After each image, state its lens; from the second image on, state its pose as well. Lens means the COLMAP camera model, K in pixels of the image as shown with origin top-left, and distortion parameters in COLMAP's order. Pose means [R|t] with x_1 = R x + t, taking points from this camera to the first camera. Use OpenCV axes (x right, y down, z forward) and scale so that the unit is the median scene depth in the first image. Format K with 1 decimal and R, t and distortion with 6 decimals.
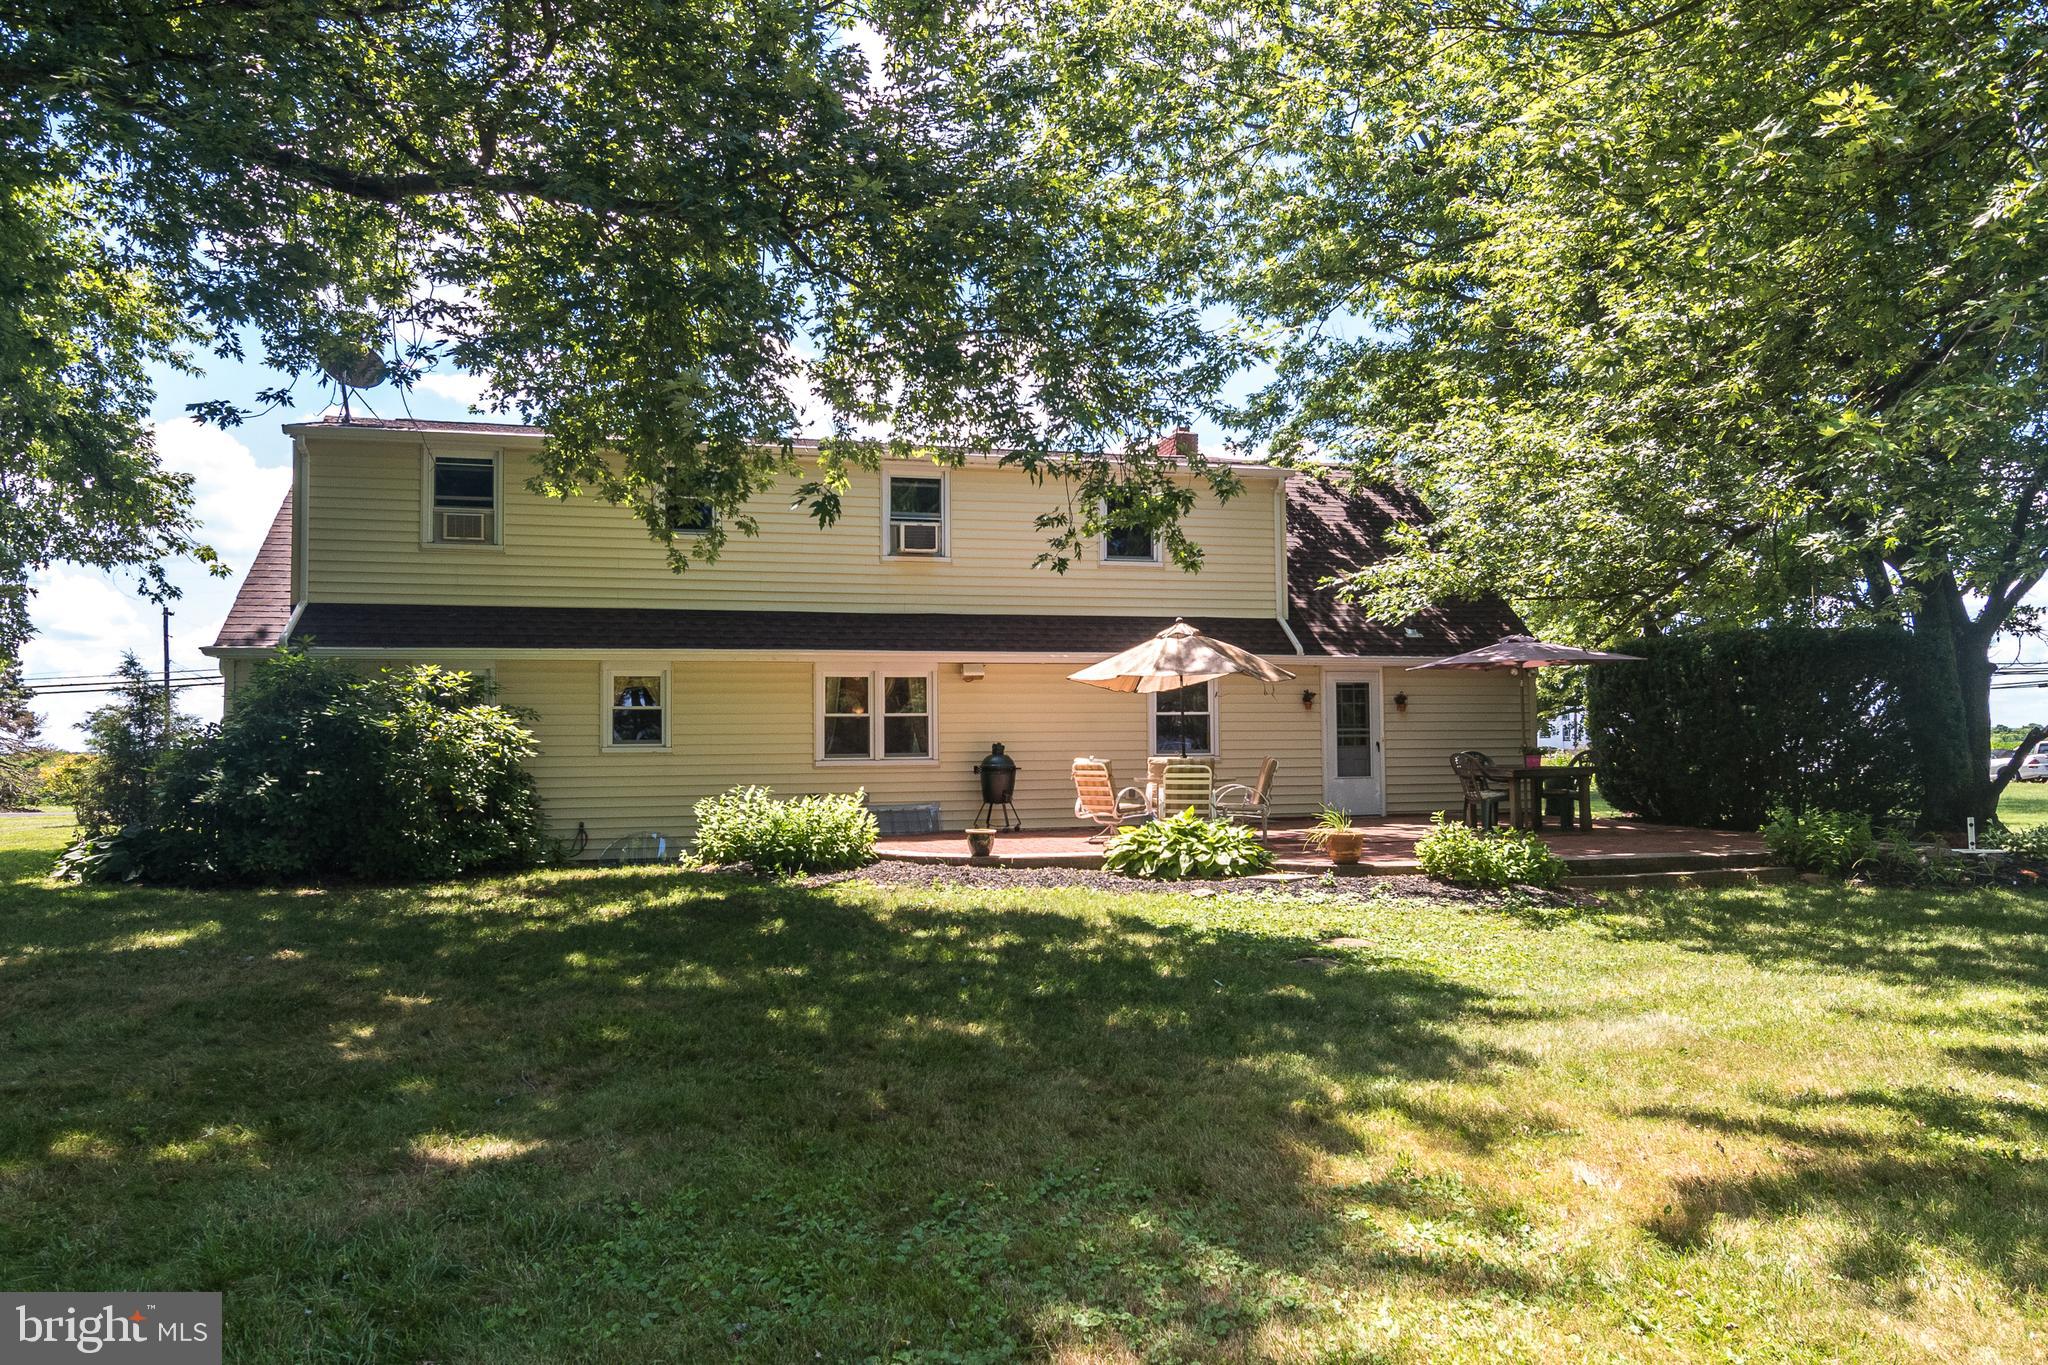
lens RADIAL K [[1030.7, 0, 1013.8], [0, 1030.7, 715.1], [0, 0, 1]] dist [0.000660, -0.000068]
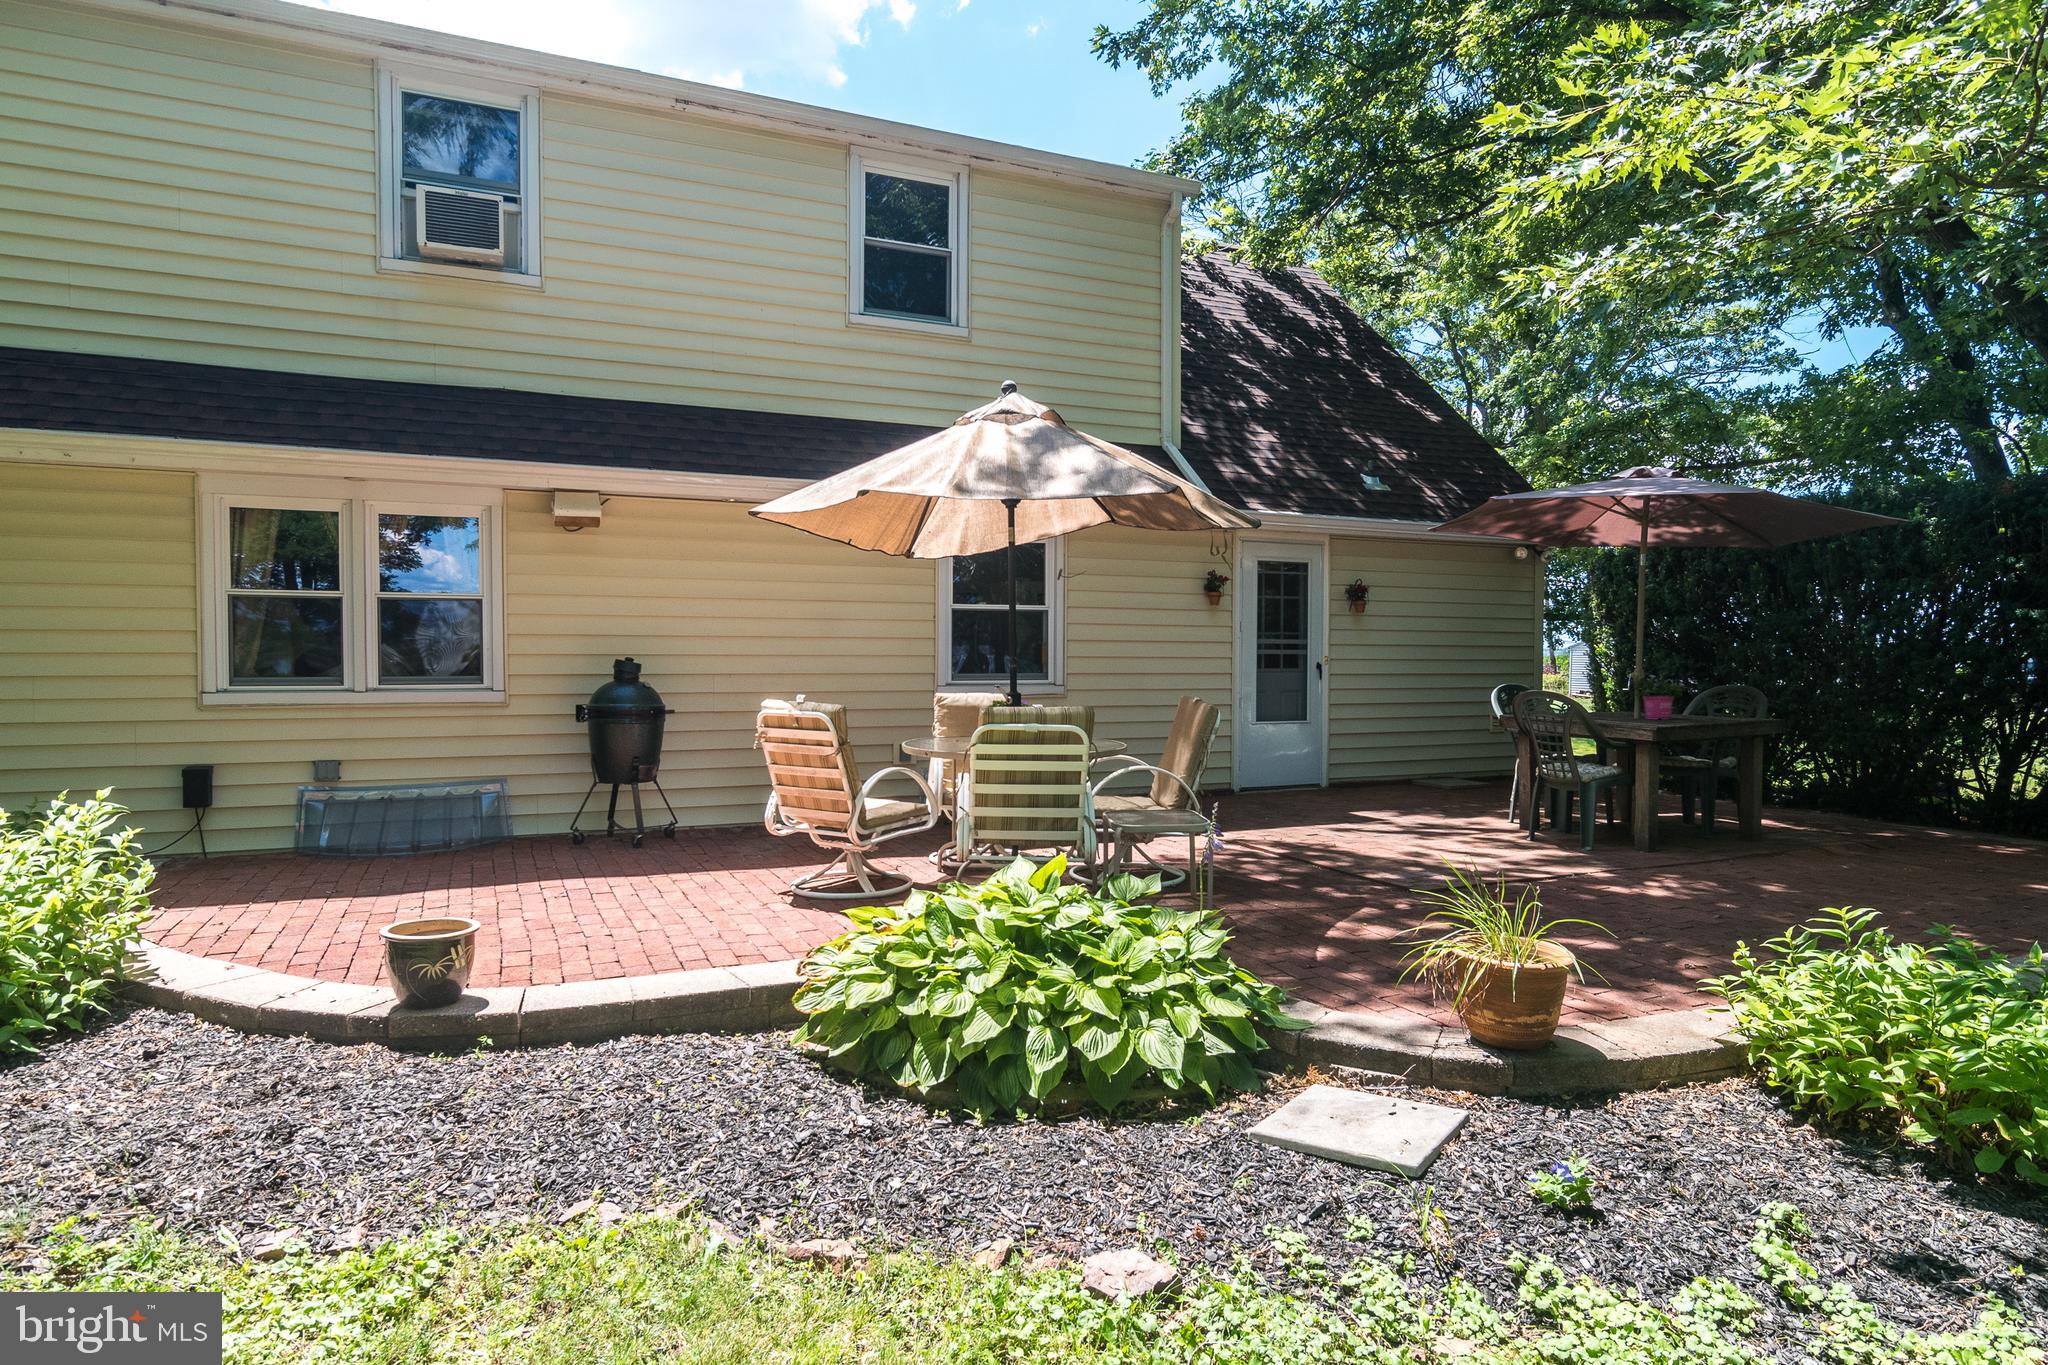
lens RADIAL K [[1171.2, 0, 1040.5], [0, 1171.2, 679.5], [0, 0, 1]] dist [-0.003411, 0.005307]
pose [[0.976643, 0.008637, 0.214695, 0.067315], [-0.019613, 0.998604, 0.049048, 0.007688], [-0.213971, -0.052113, 0.975449, 0.503390]]
